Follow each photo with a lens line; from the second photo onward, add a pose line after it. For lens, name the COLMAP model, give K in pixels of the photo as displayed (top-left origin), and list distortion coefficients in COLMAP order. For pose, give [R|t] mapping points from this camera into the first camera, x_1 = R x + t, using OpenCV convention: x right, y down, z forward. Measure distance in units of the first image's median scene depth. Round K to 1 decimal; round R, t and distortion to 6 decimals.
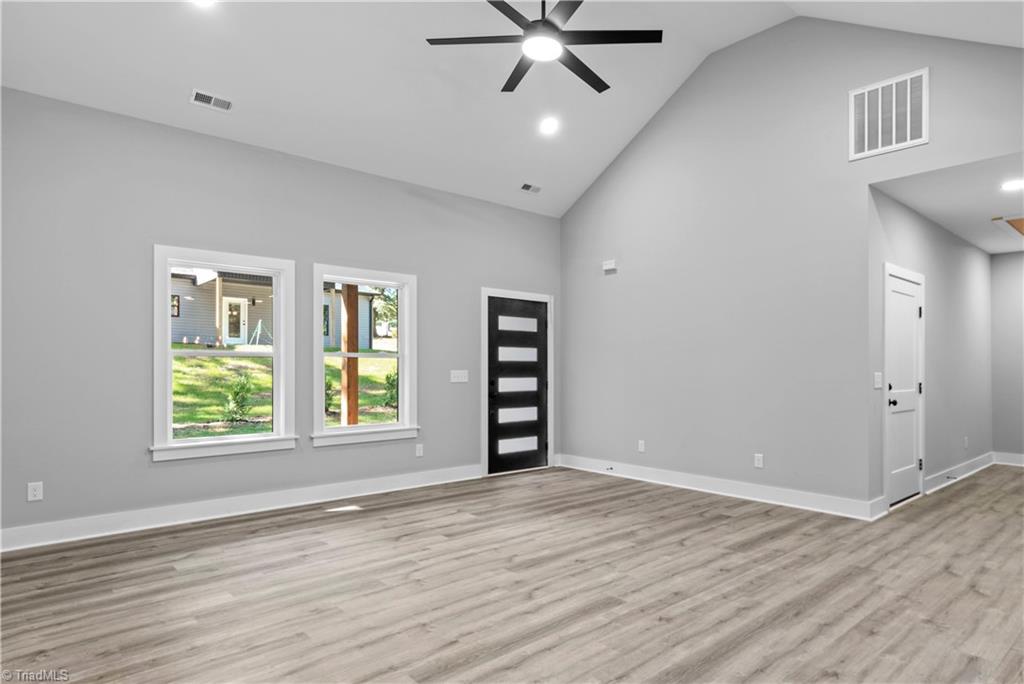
lens RADIAL K [[582.1, 0, 545.8], [0, 582.1, 368.4], [0, 0, 1]] dist [0.000975, 0.002369]
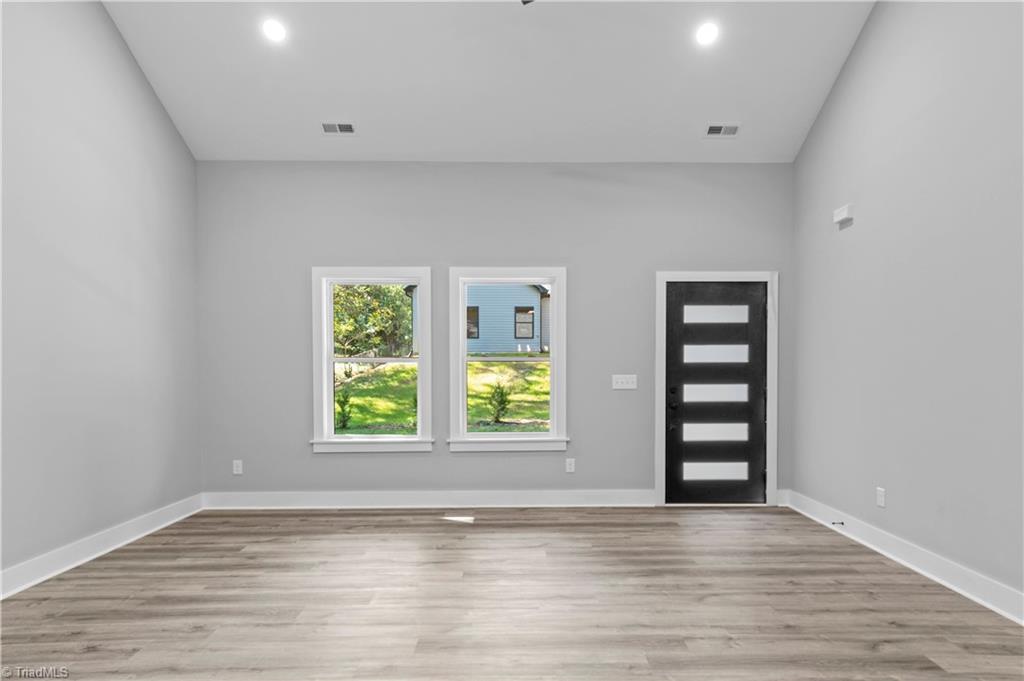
lens RADIAL K [[557.2, 0, 530.3], [0, 557.2, 384.1], [0, 0, 1]] dist [0.003782, 0.001675]
pose [[0.750125, 0.009578, -0.661227, 0.334605], [0.003618, 0.999821, 0.018587, 0.001823], [0.661286, -0.016335, 0.749956, 0.373372]]
